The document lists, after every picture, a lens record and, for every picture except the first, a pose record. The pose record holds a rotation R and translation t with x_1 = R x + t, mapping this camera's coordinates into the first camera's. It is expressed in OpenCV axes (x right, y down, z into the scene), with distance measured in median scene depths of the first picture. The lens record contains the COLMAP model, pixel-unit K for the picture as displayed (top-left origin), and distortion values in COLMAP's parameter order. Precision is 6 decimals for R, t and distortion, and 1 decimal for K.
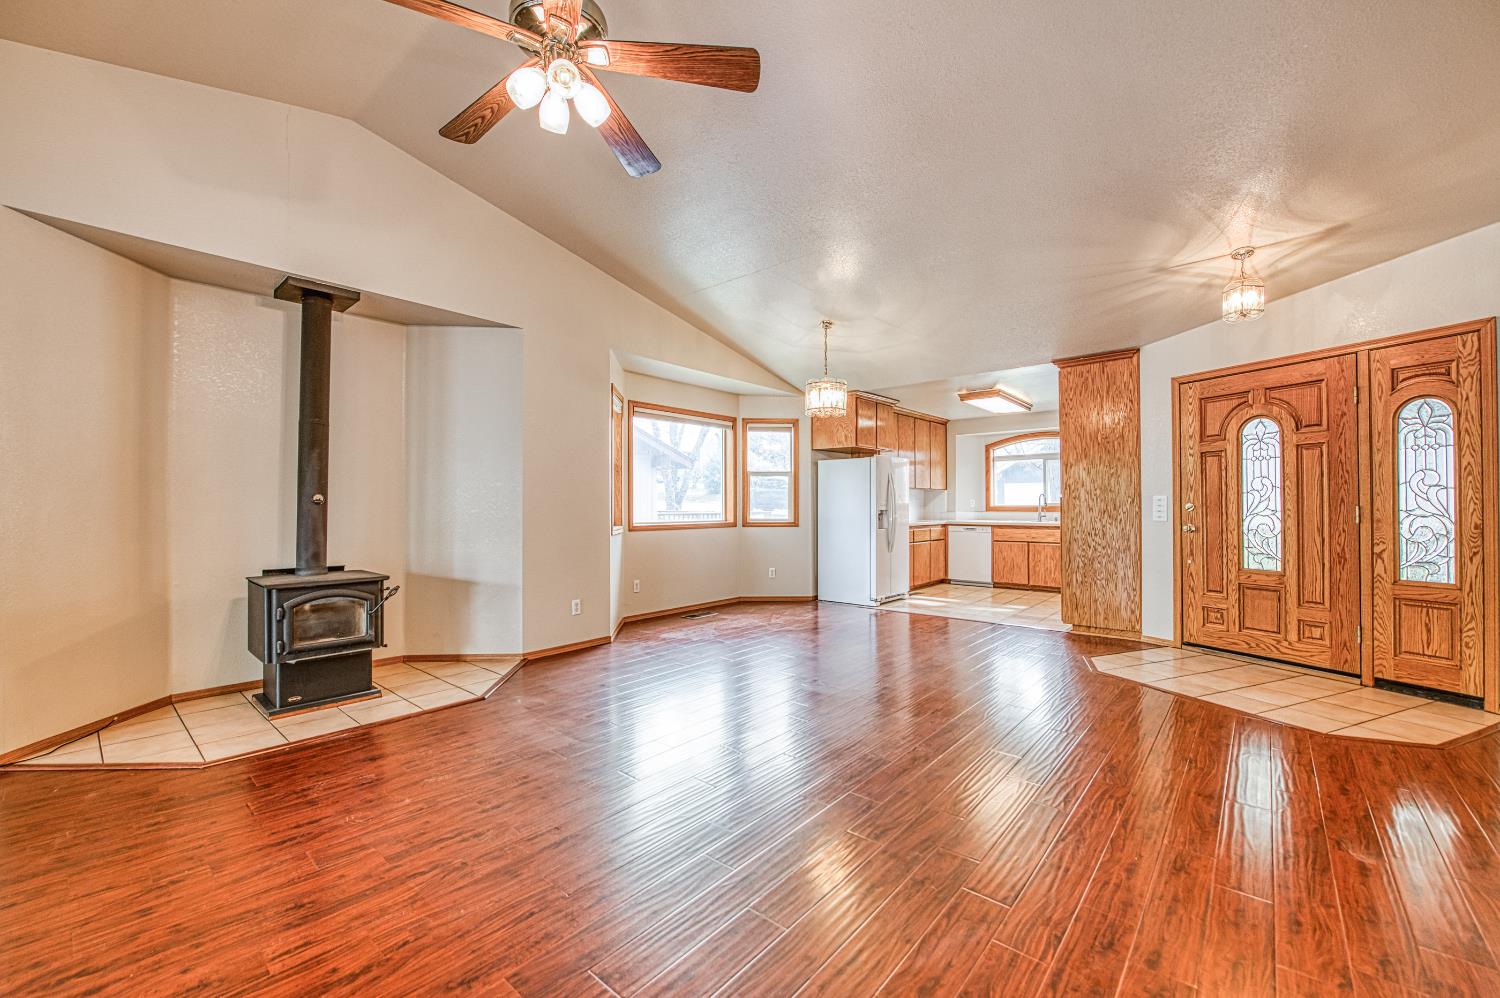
lens RADIAL K [[654.7, 0, 742.3], [0, 654.7, 502.1], [0, 0, 1]] dist [-0.013236, 0.000060]
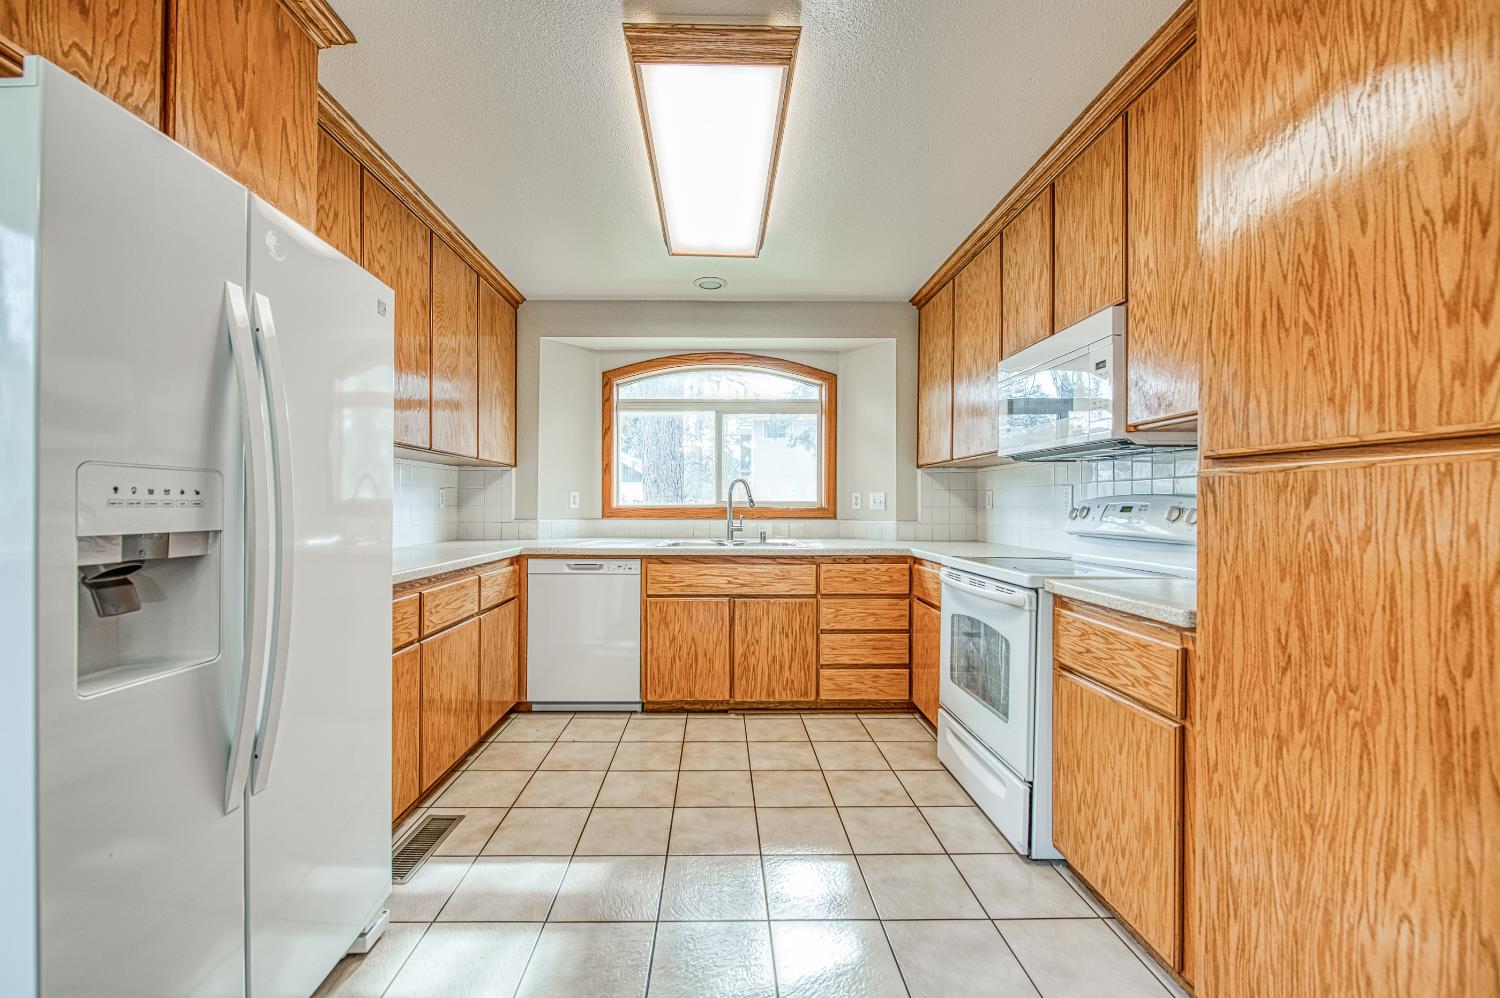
lens RADIAL K [[612.7, 0, 744.4], [0, 612.7, 506.2], [0, 0, 1]] dist [-0.006846, -0.000952]
pose [[0.754228, 0.003792, 0.656601, 0.180250], [-0.006733, 0.999975, 0.001959, 0.004129], [-0.656578, -0.005898, 0.754235, 0.658285]]
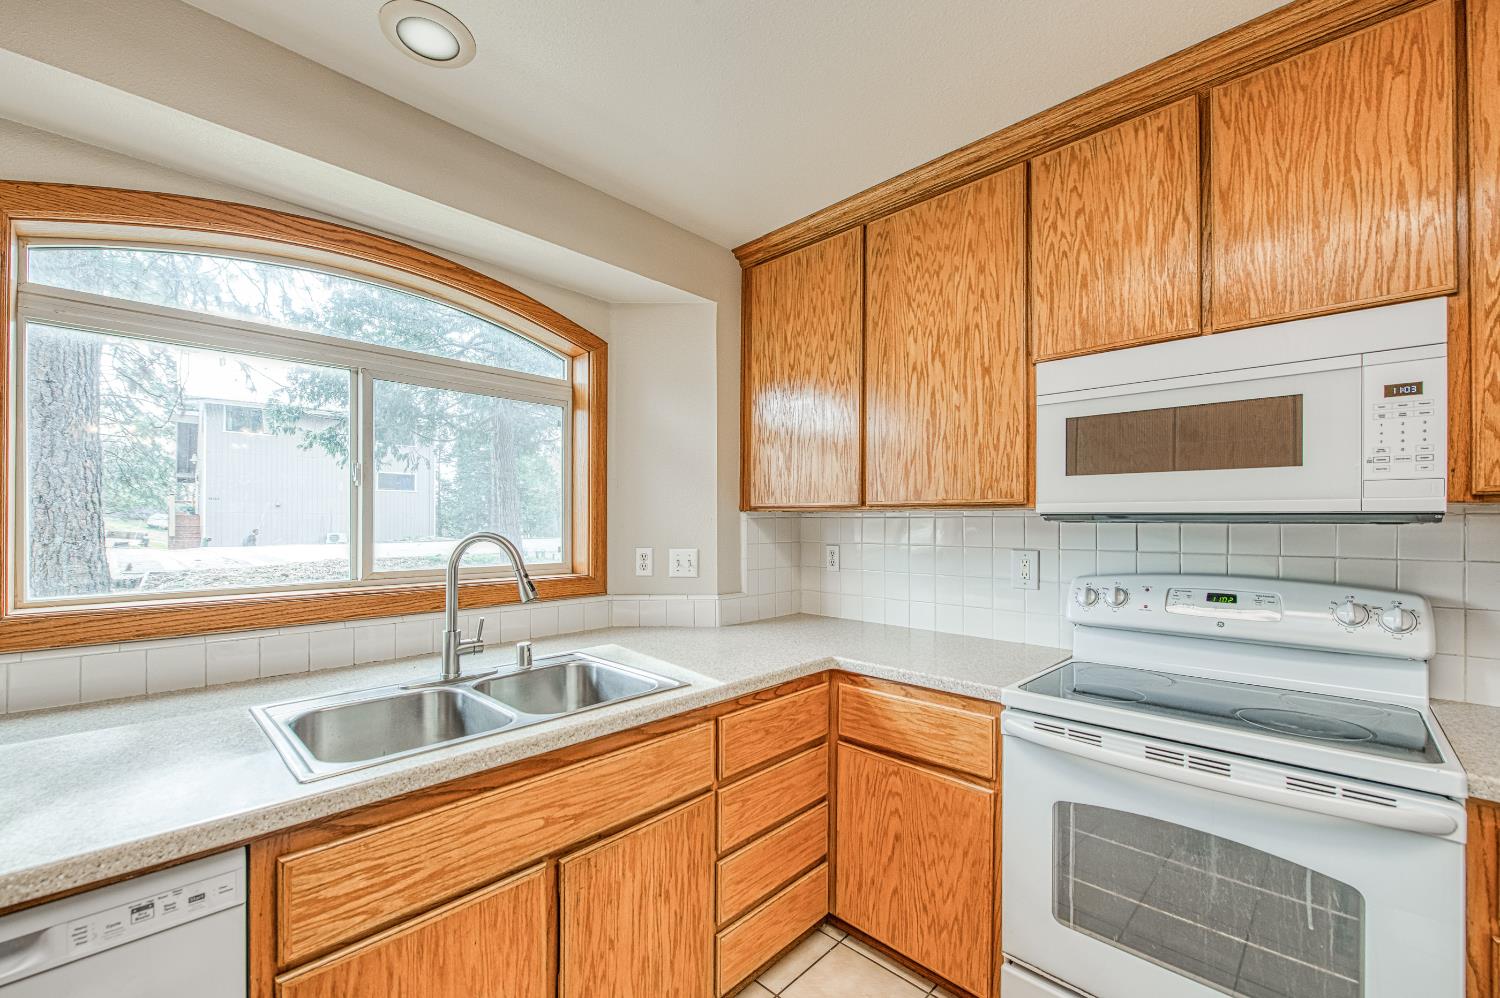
lens RADIAL K [[612.7, 0, 757.8], [0, 612.7, 522.2], [0, 0, 1]] dist [-0.006846, -0.000952]
pose [[0.081661, 0.006539, 0.996639, 0.277510], [-0.008675, 0.999945, -0.005850, -0.016073], [-0.996622, -0.008168, 0.081713, 0.875548]]
